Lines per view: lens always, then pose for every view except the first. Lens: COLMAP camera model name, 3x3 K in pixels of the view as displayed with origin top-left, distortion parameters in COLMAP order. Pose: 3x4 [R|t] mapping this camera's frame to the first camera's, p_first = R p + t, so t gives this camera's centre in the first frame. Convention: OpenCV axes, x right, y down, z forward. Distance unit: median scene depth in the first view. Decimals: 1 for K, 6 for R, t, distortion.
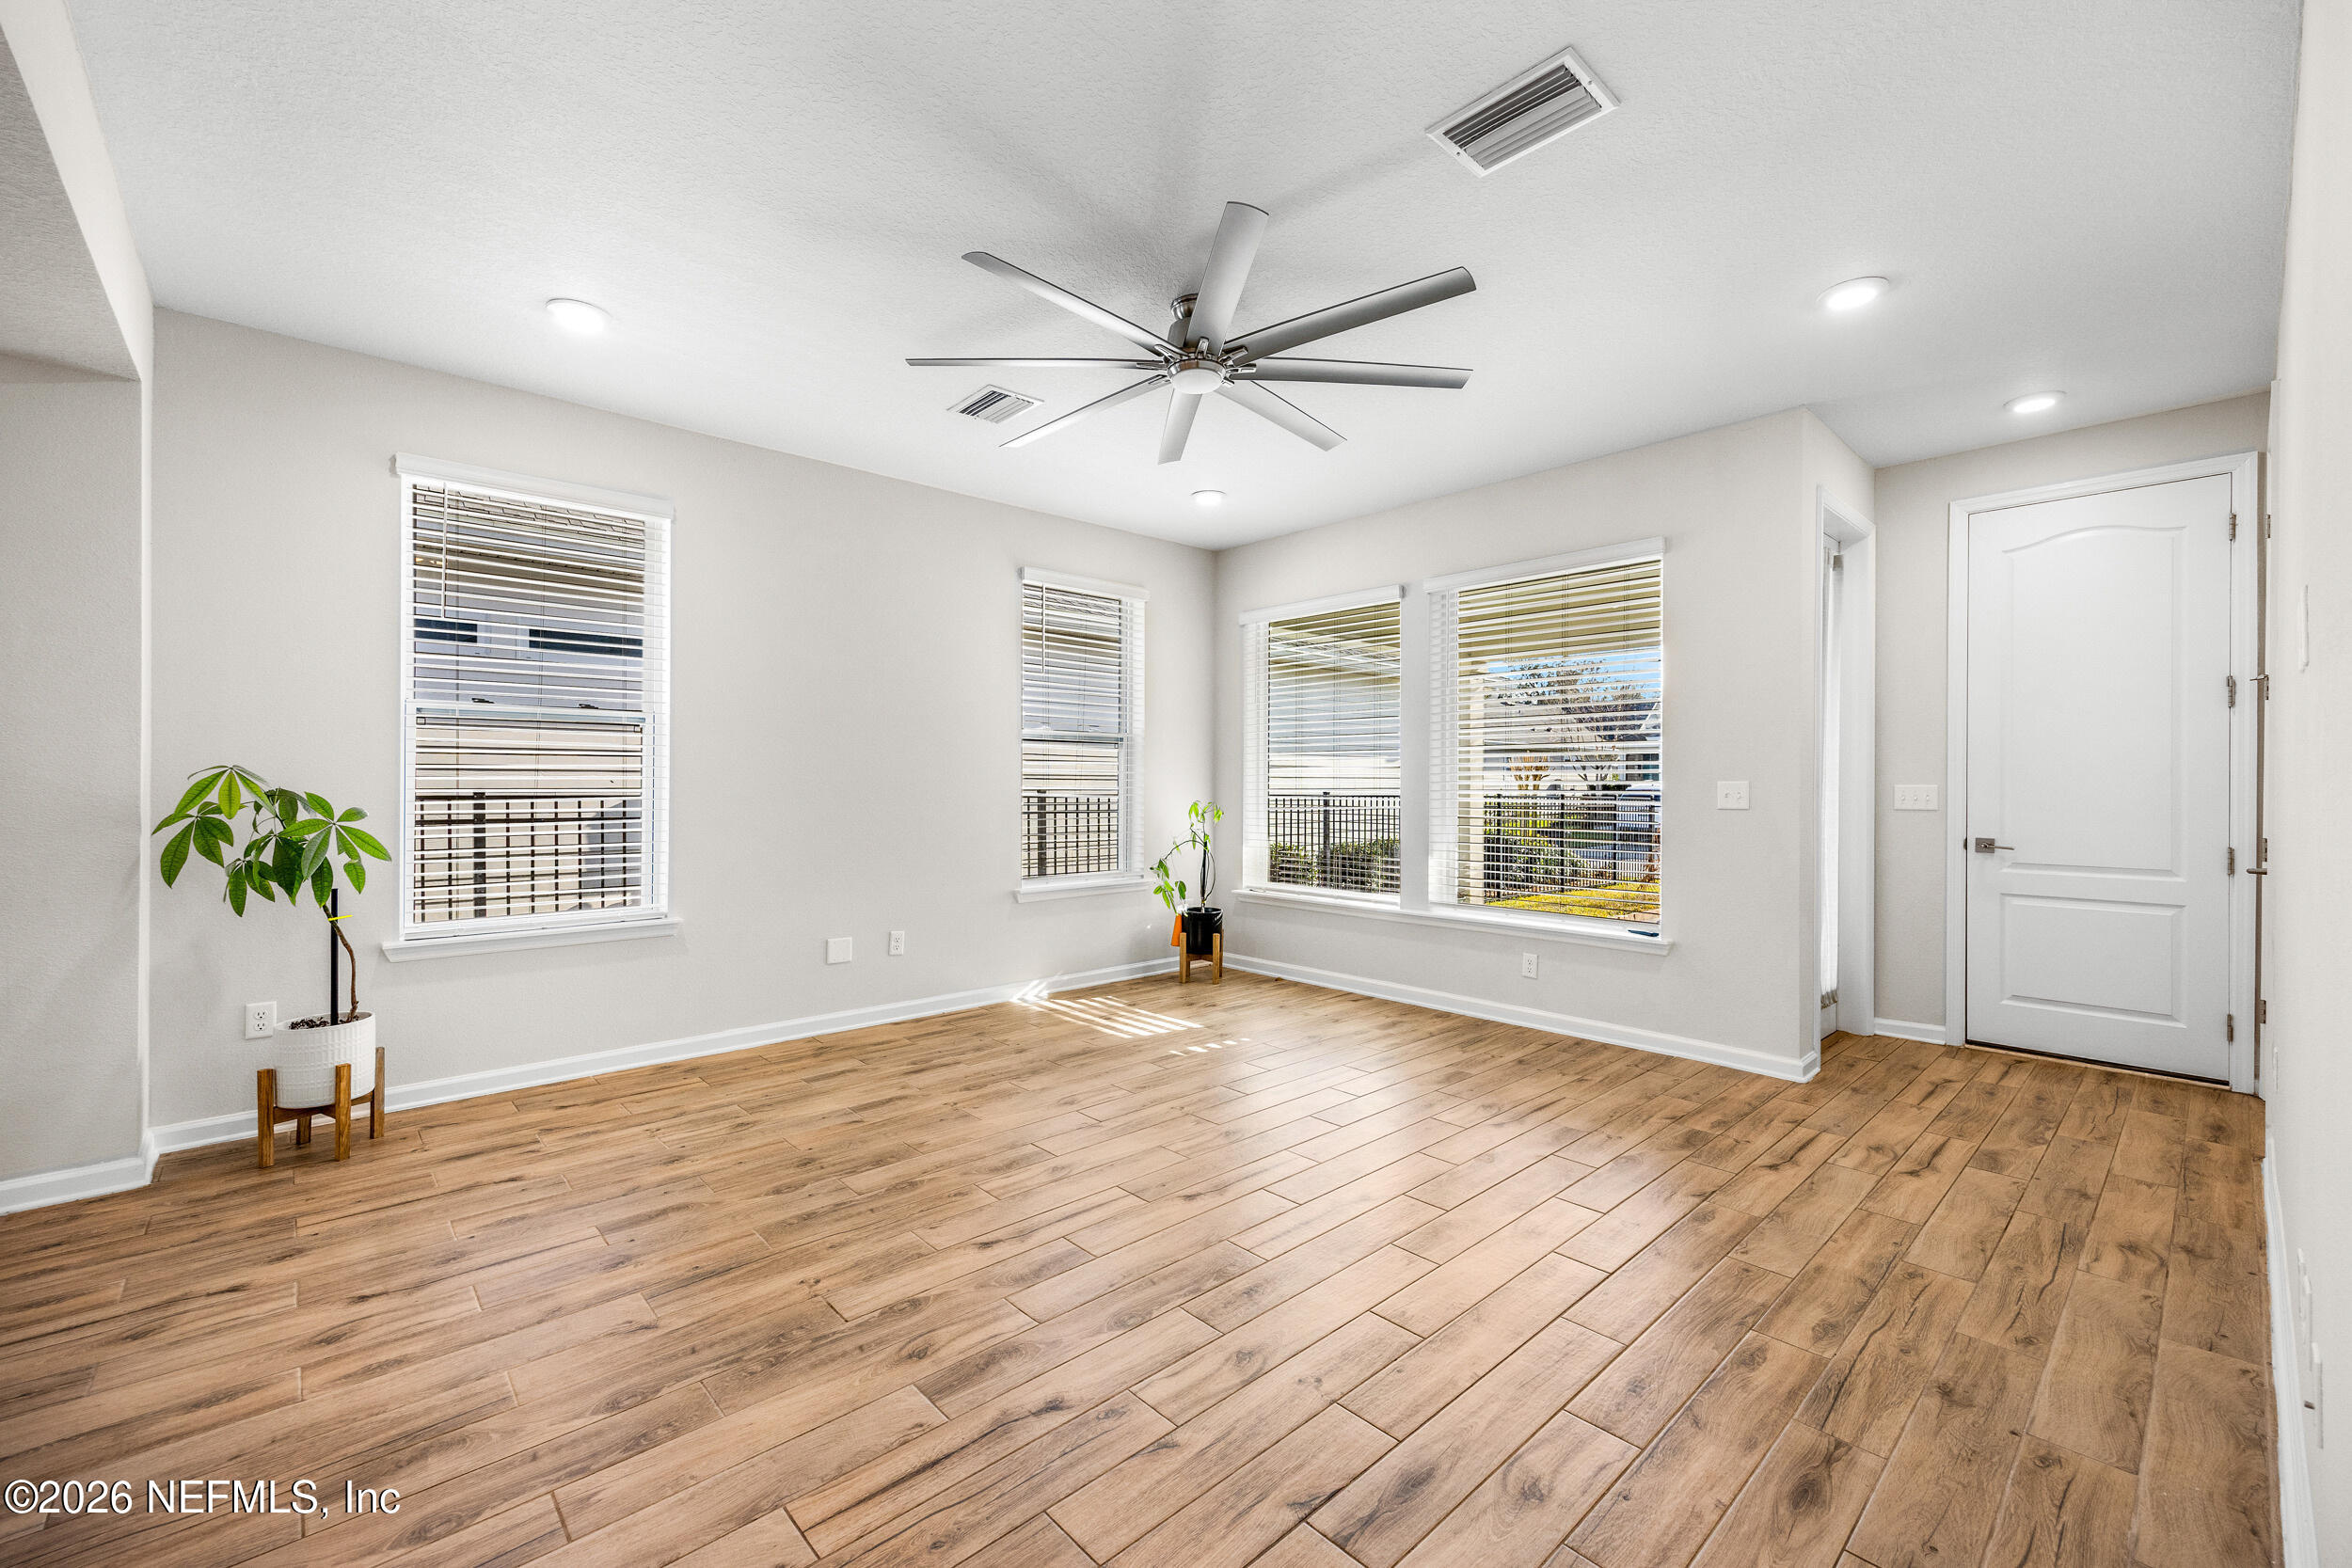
lens RADIAL K [[958.1, 0, 1176.0], [0, 958.1, 784.0], [0, 0, 1]] dist [0.002813, -0.000083]
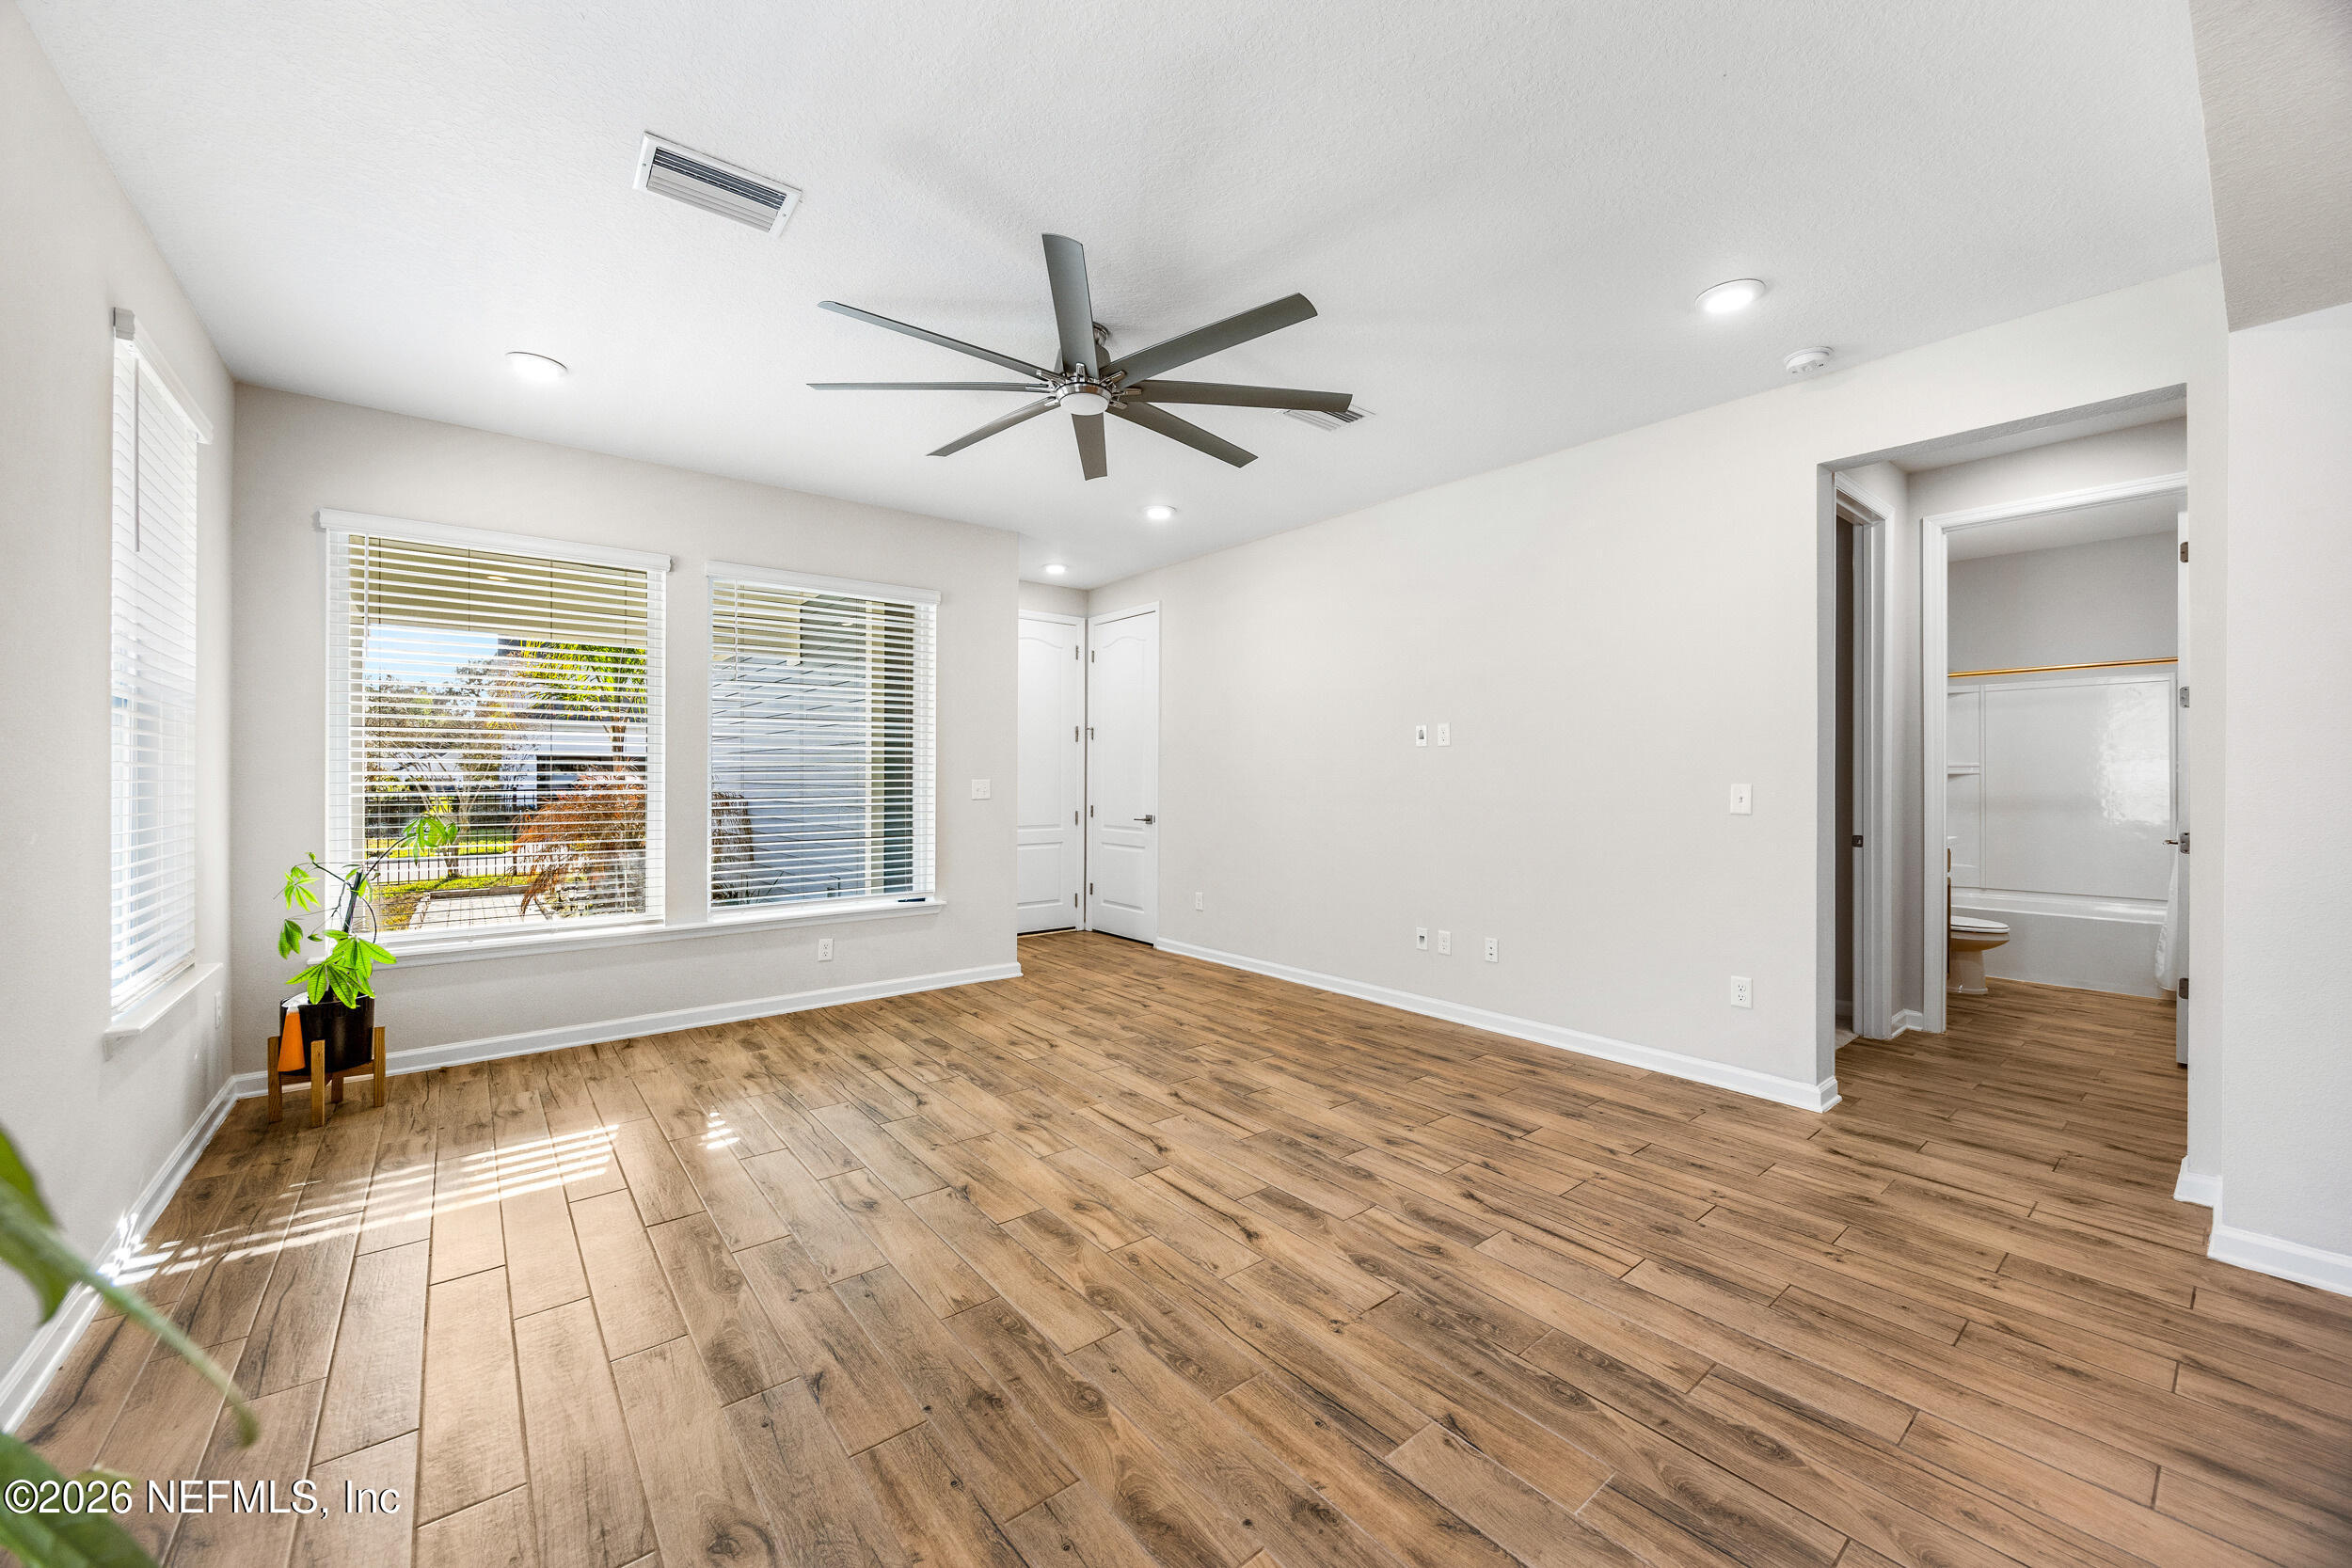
lens RADIAL K [[894.7, 0, 1186.4], [0, 894.7, 777.9], [0, 0, 1]] dist [-0.001145, -0.000064]
pose [[0.058542, -0.006874, 0.998261, -1.256855], [0.002477, 0.999974, 0.006740, -0.021173], [-0.998282, 0.002078, 0.058558, 1.094191]]
